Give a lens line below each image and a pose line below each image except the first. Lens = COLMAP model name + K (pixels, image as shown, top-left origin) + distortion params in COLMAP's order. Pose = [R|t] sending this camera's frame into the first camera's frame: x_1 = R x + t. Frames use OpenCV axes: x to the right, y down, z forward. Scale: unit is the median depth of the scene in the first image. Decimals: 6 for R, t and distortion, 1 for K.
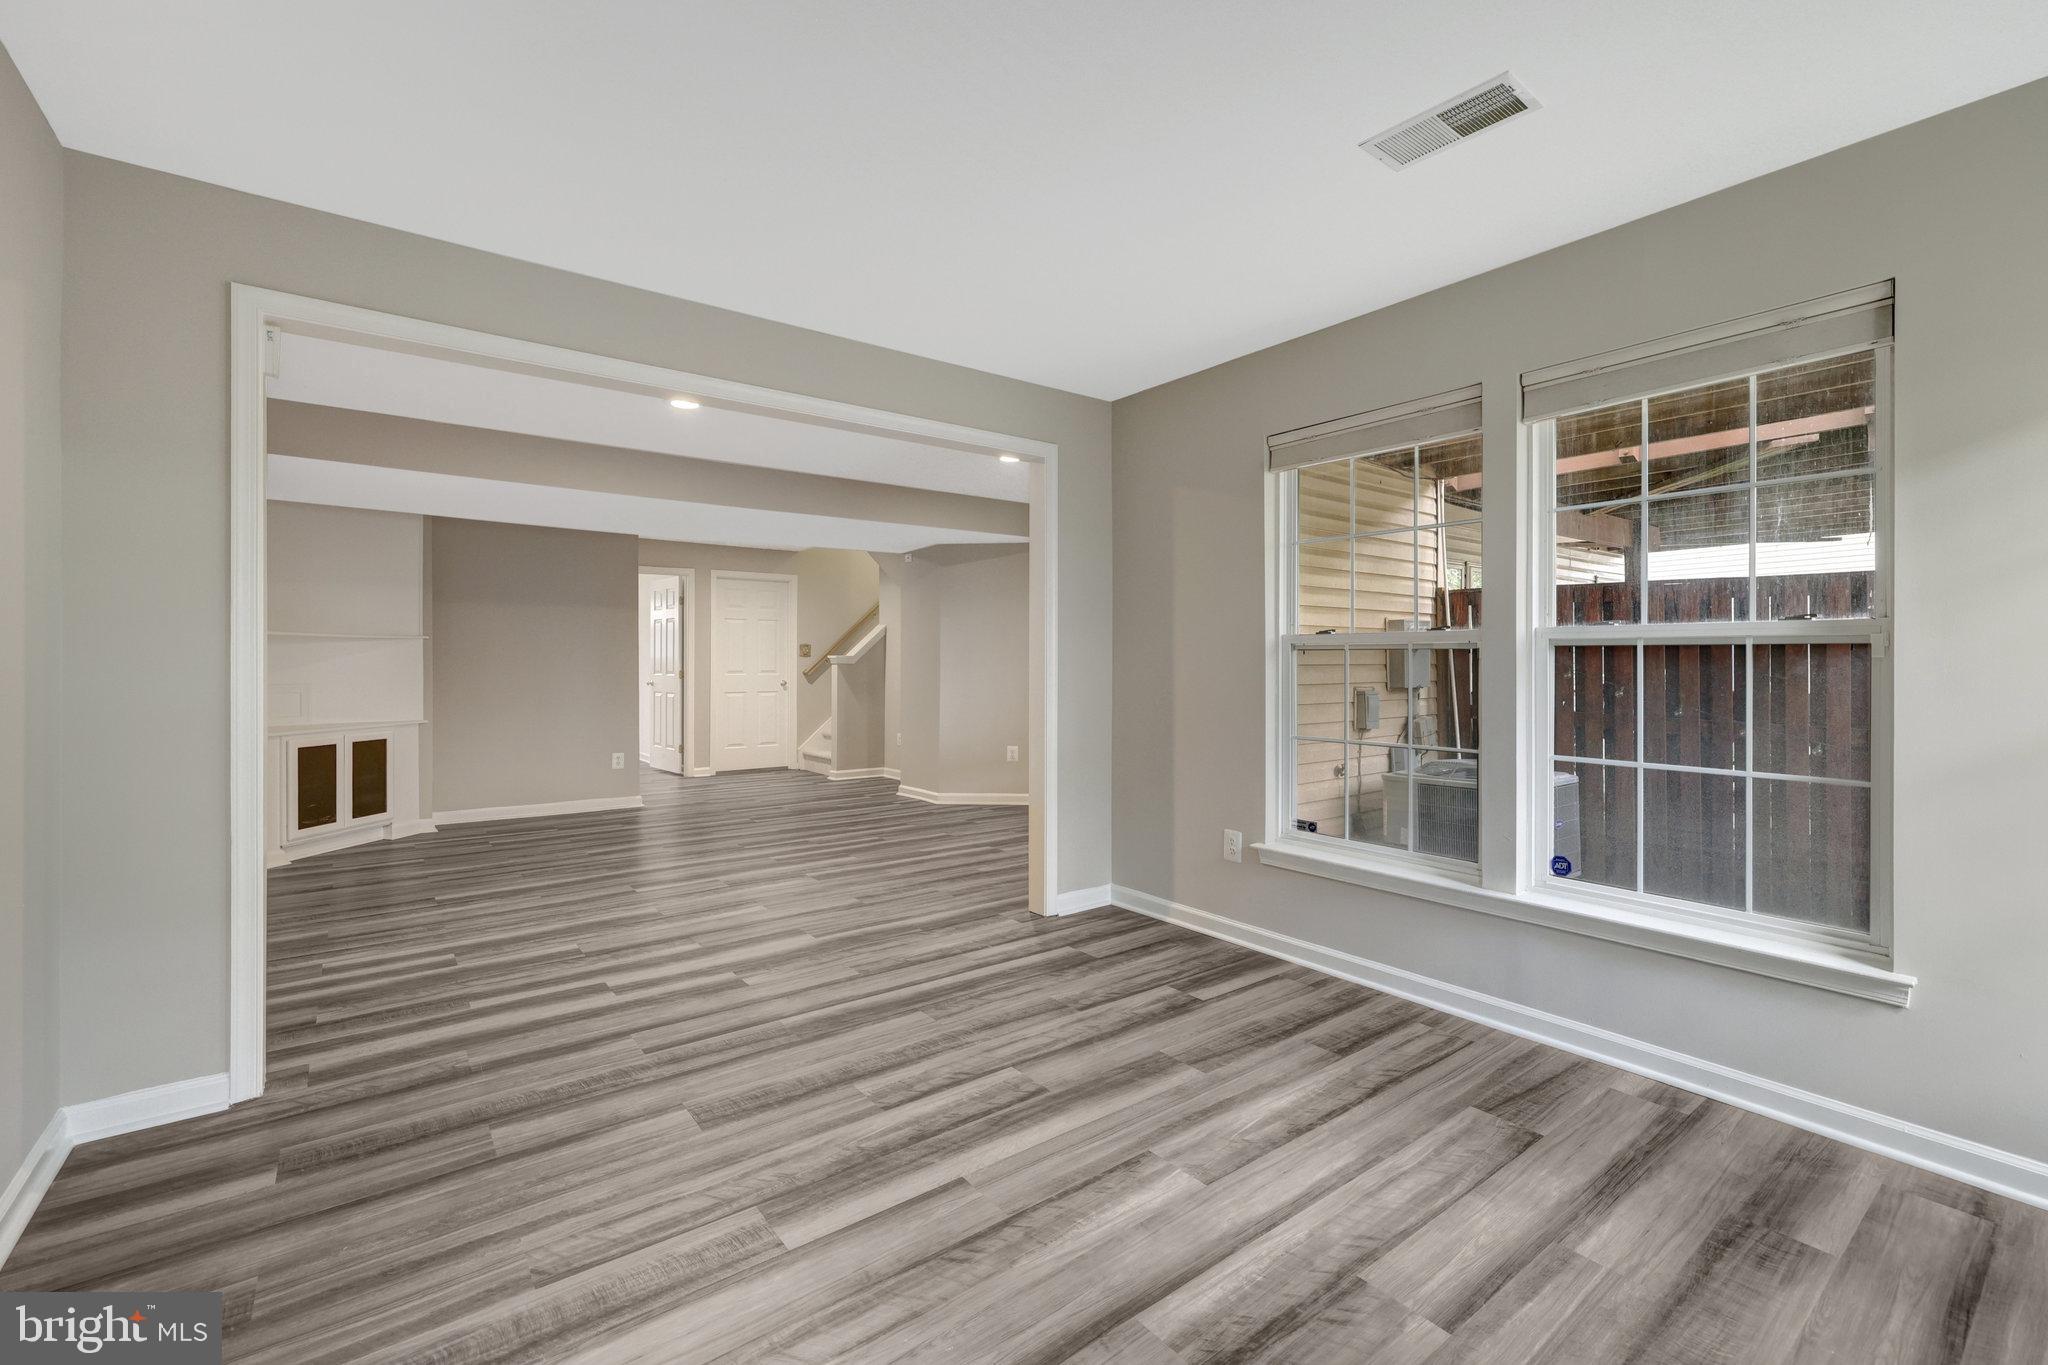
lens RADIAL K [[880.0, 0, 1022.0], [0, 880.0, 665.8], [0, 0, 1]] dist [-0.000837, 0.000380]
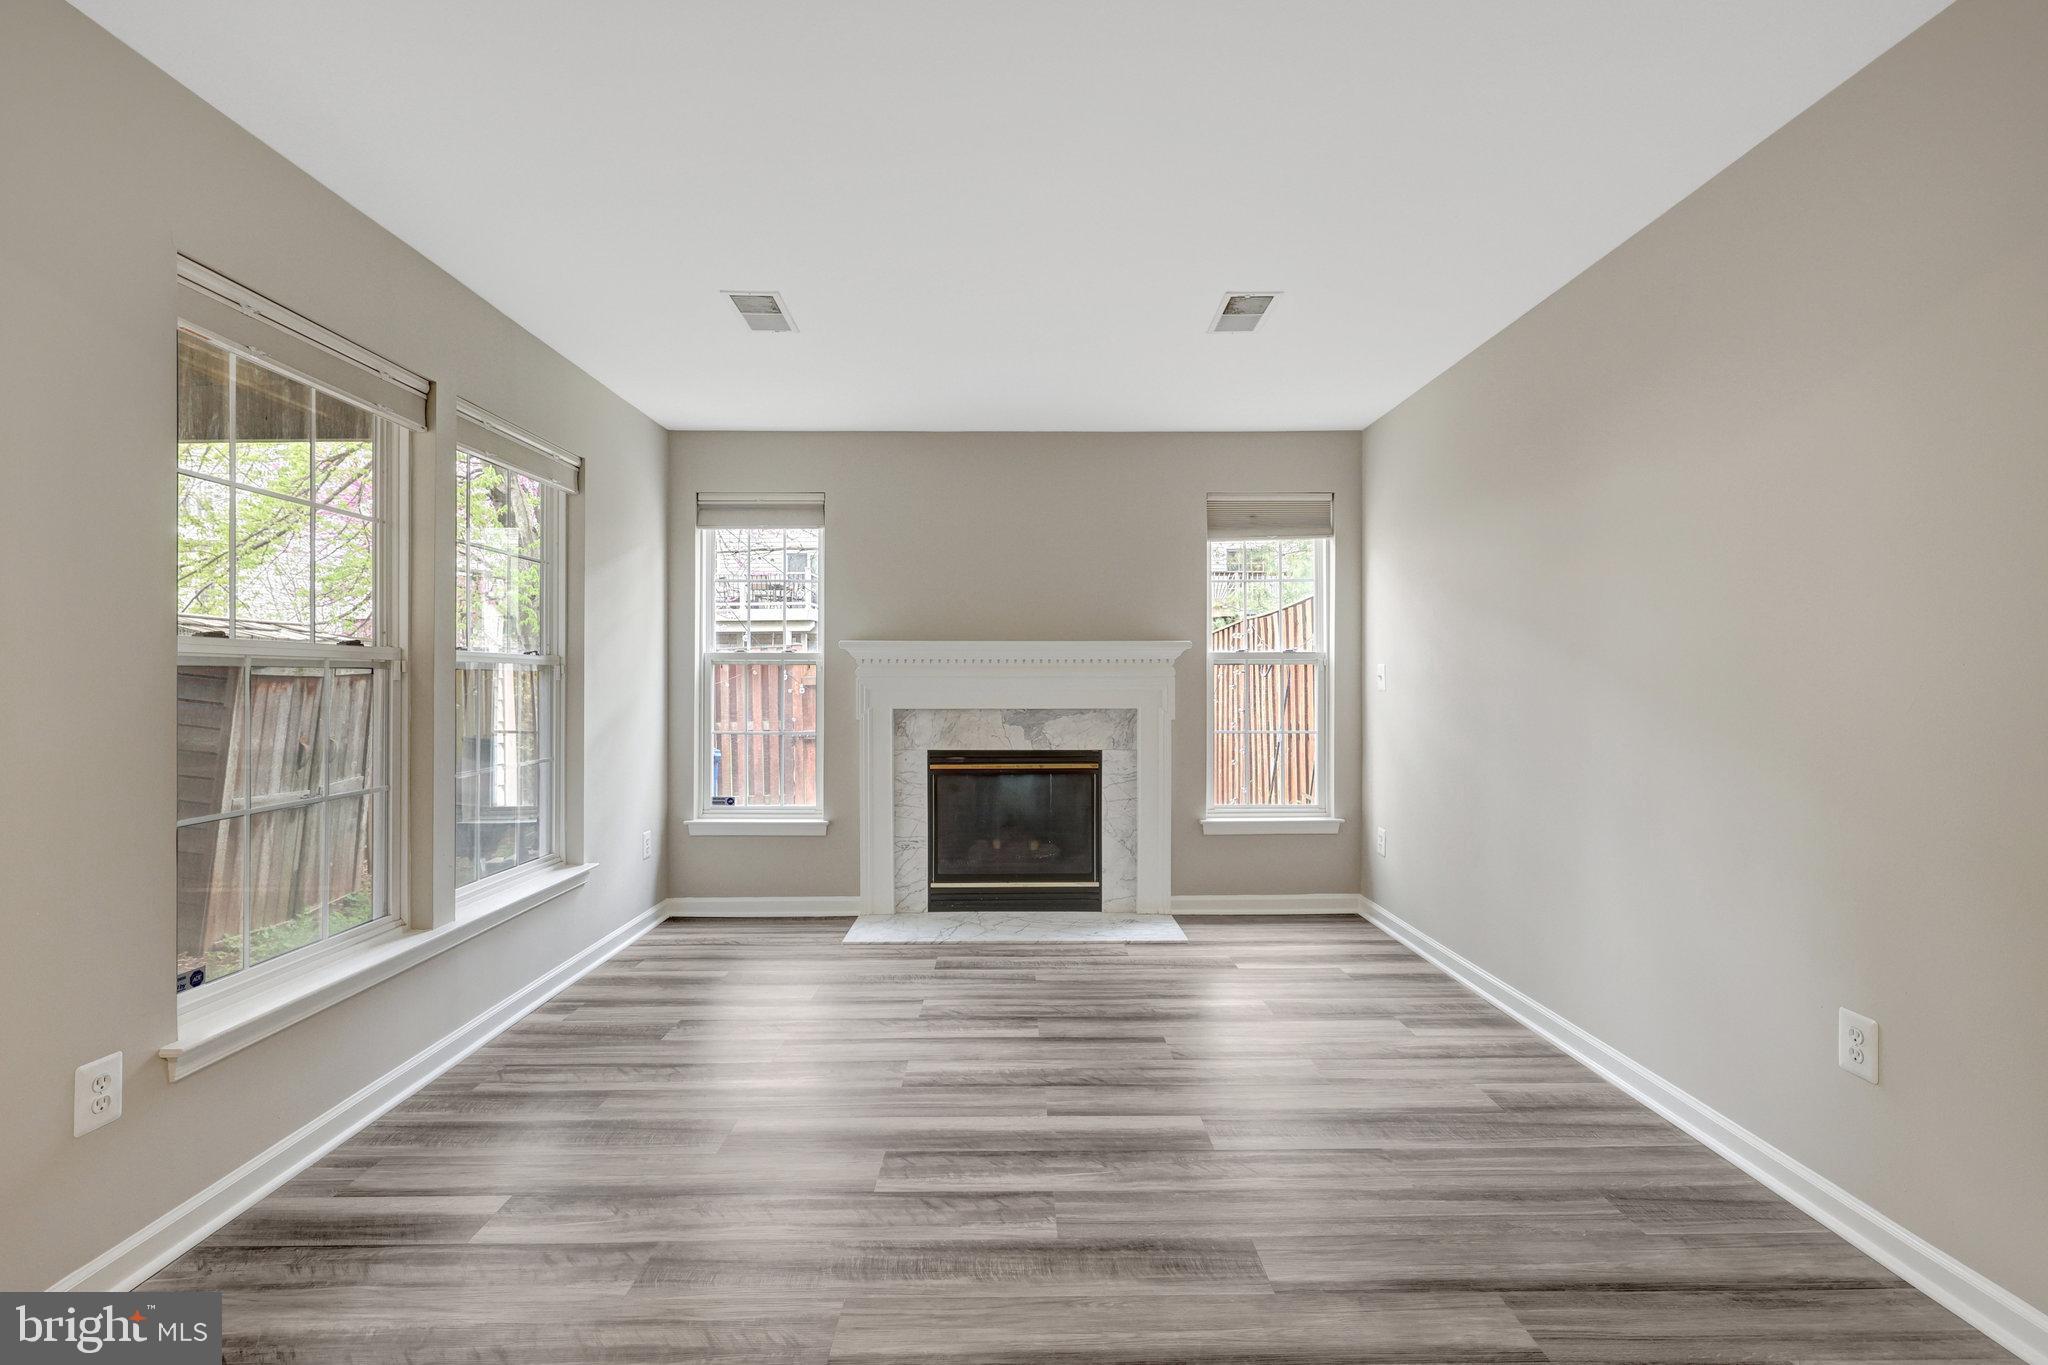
lens RADIAL K [[907.2, 0, 1028.7], [0, 907.2, 680.7], [0, 0, 1]] dist [-0.002097, -0.001328]
pose [[-0.802850, 0.000303, 0.596181, -0.665255], [0.007483, 0.999926, 0.009568, -0.013947], [-0.596134, 0.012142, -0.802793, 1.704245]]
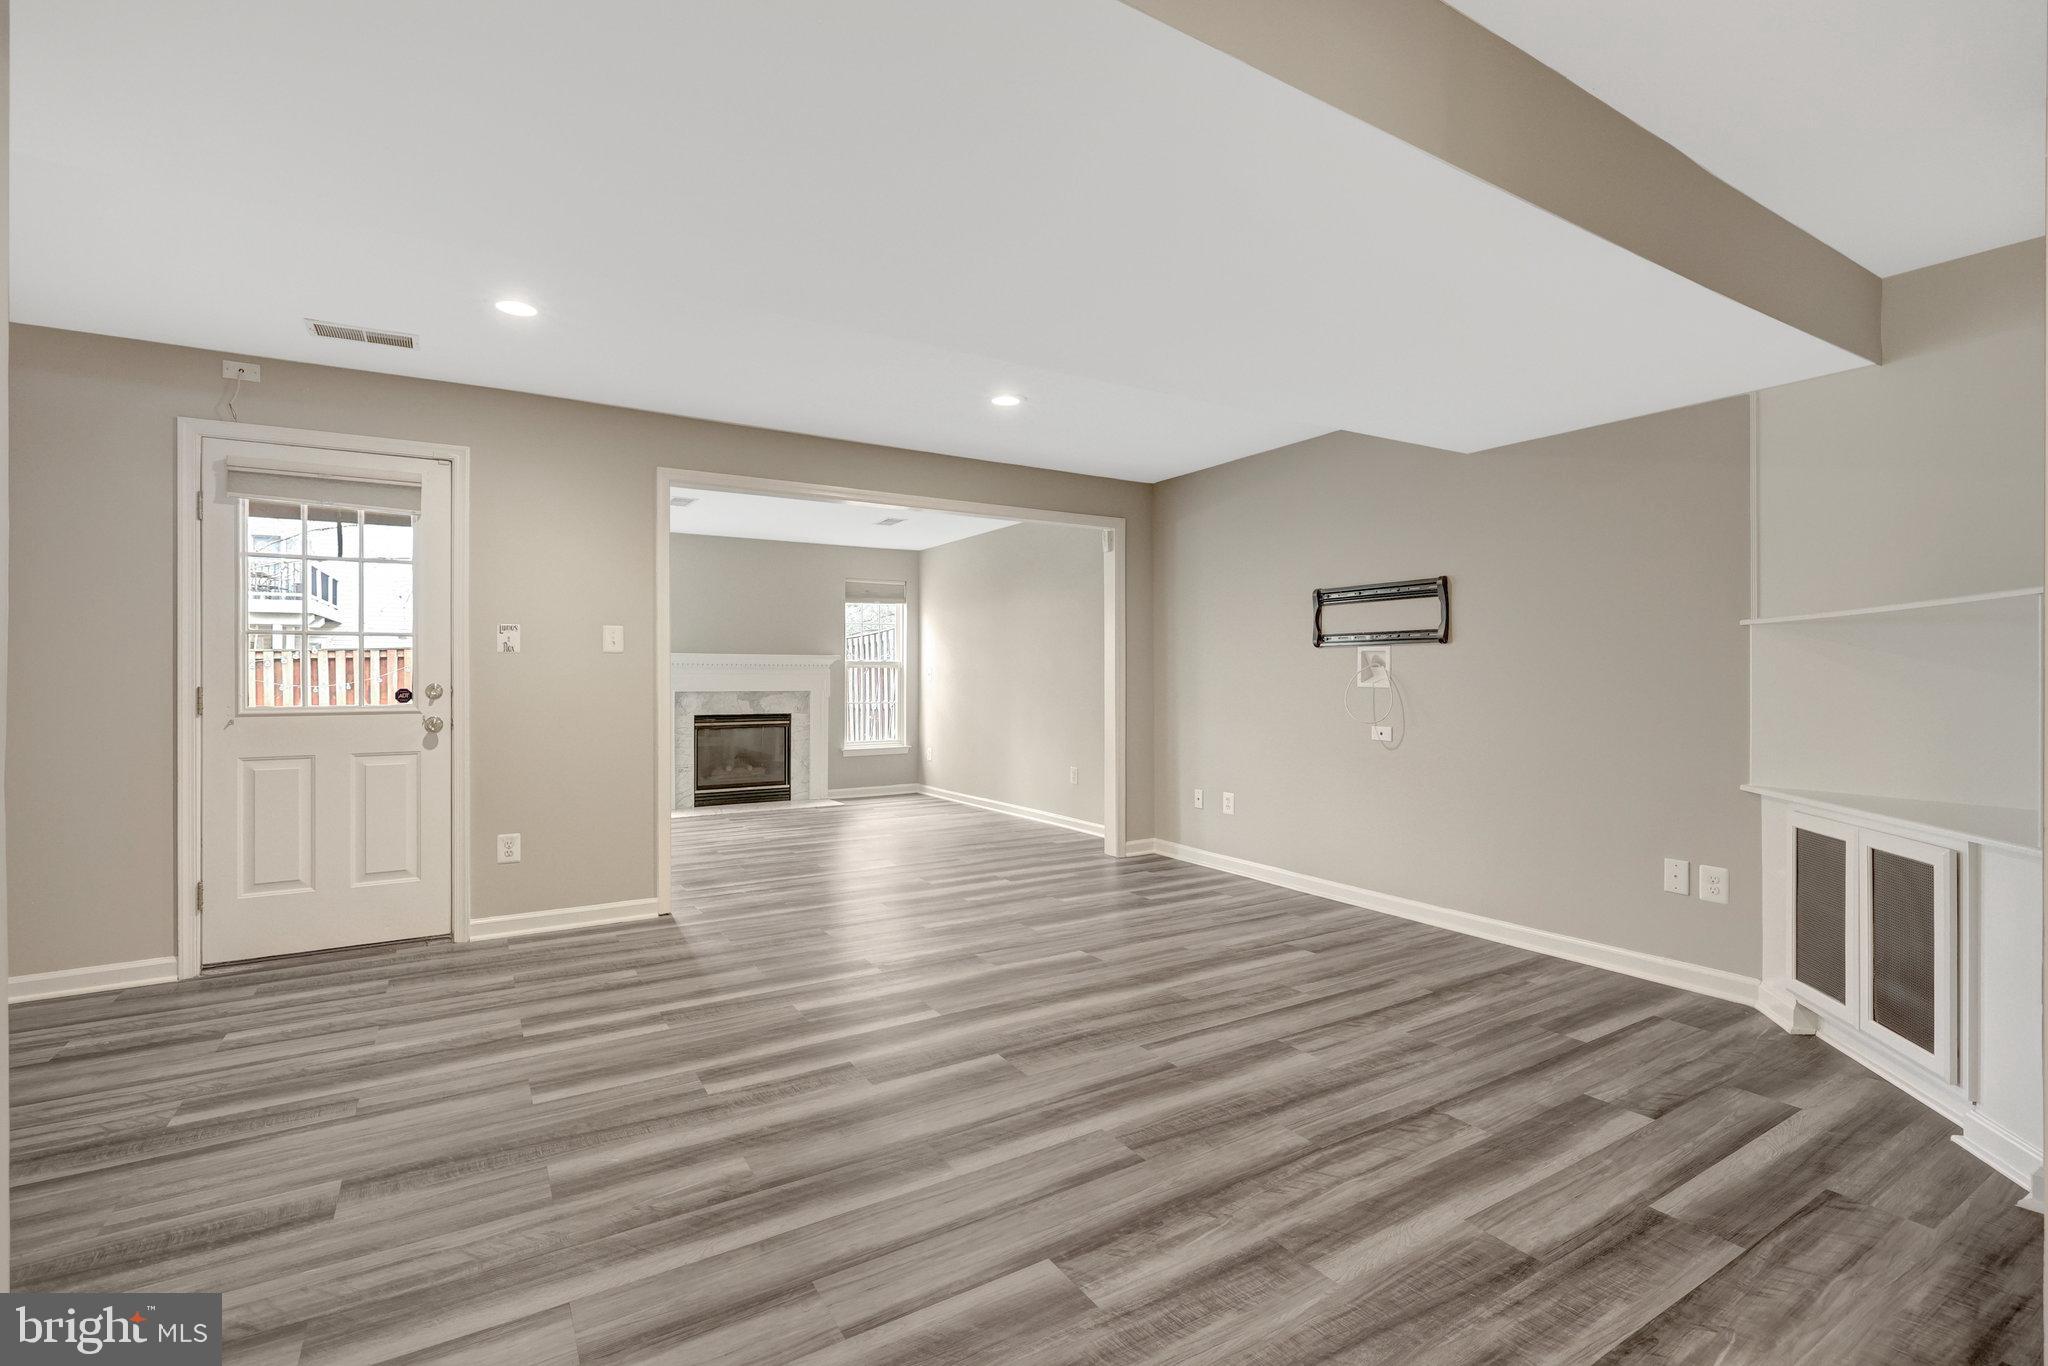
lens RADIAL K [[907.2, 0, 1023.1], [0, 907.2, 682.8], [0, 0, 1]] dist [-0.002097, -0.001328]
pose [[-0.994795, 0.006734, 0.101679, -0.829085], [0.007618, 0.999936, 0.008306, 0.001659], [-0.101616, 0.009038, -0.994783, 2.895576]]
